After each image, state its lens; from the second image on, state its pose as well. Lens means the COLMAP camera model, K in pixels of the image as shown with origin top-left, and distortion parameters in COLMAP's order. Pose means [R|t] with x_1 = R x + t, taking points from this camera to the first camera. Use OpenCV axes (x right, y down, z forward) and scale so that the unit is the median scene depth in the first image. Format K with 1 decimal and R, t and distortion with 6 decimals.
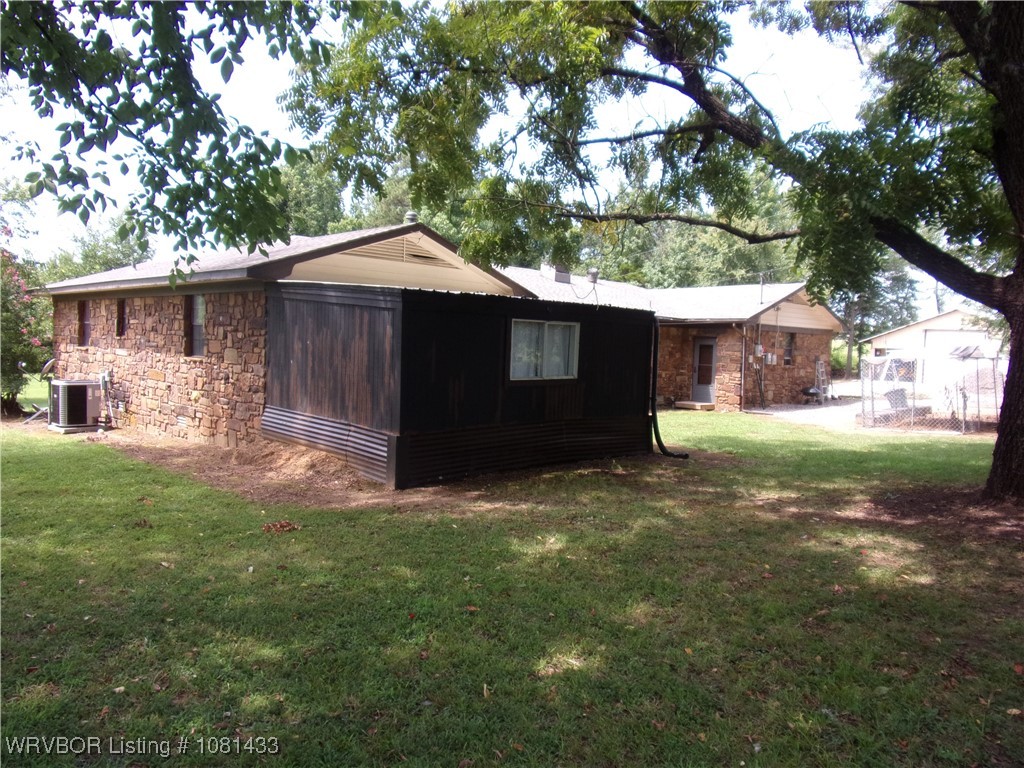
lens RADIAL K [[731.1, 0, 508.5], [0, 731.1, 379.0], [0, 0, 1]] dist [-0.022593, -0.006824]
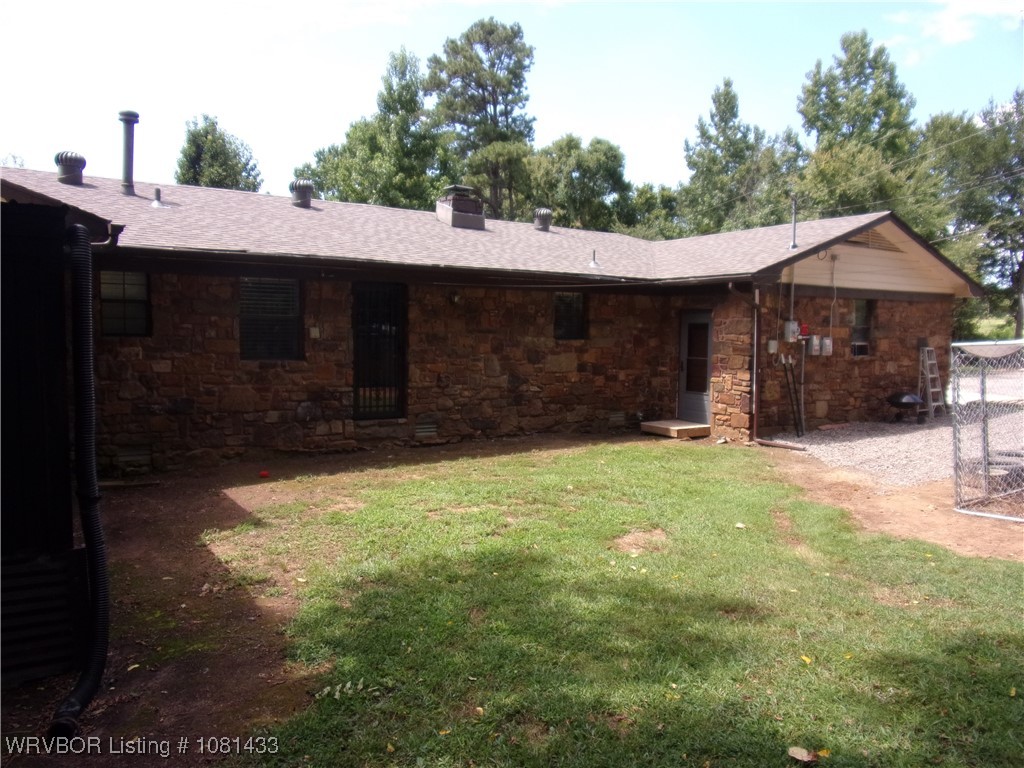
lens RADIAL K [[731.1, 0, 515.9], [0, 731.1, 389.0], [0, 0, 1]] dist [-0.022593, -0.006824]
pose [[0.982599, -0.007385, -0.185591, 0.231934], [0.013127, 0.999472, 0.029725, -0.013775], [0.185274, -0.031644, 0.982177, 0.397154]]
